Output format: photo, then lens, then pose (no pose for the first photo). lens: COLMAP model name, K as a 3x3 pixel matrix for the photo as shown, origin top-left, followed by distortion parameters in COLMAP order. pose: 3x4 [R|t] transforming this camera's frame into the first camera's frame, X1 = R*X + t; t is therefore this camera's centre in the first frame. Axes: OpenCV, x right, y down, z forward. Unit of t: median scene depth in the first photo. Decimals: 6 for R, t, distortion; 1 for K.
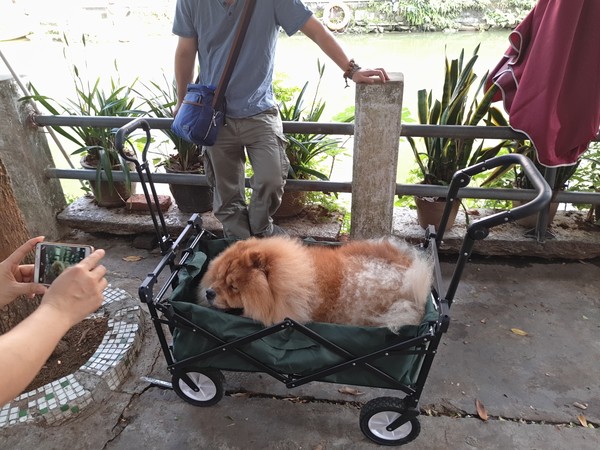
lens RADIAL K [[489.1, 0, 300.0], [0, 489.1, 225.0], [0, 0, 1]] dist [0.000640, -0.002073]
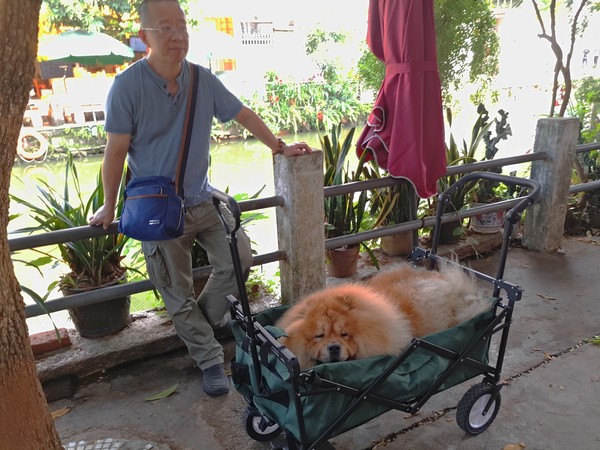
lens RADIAL K [[465.2, 0, 314.2], [0, 465.2, 221.7], [0, 0, 1]] dist [0.054822, -0.004720]
pose [[0.819768, -0.194454, 0.538673, -0.425251], [0.306556, 0.943484, -0.125940, 0.005785], [-0.483740, 0.268375, 0.833049, 0.105364]]
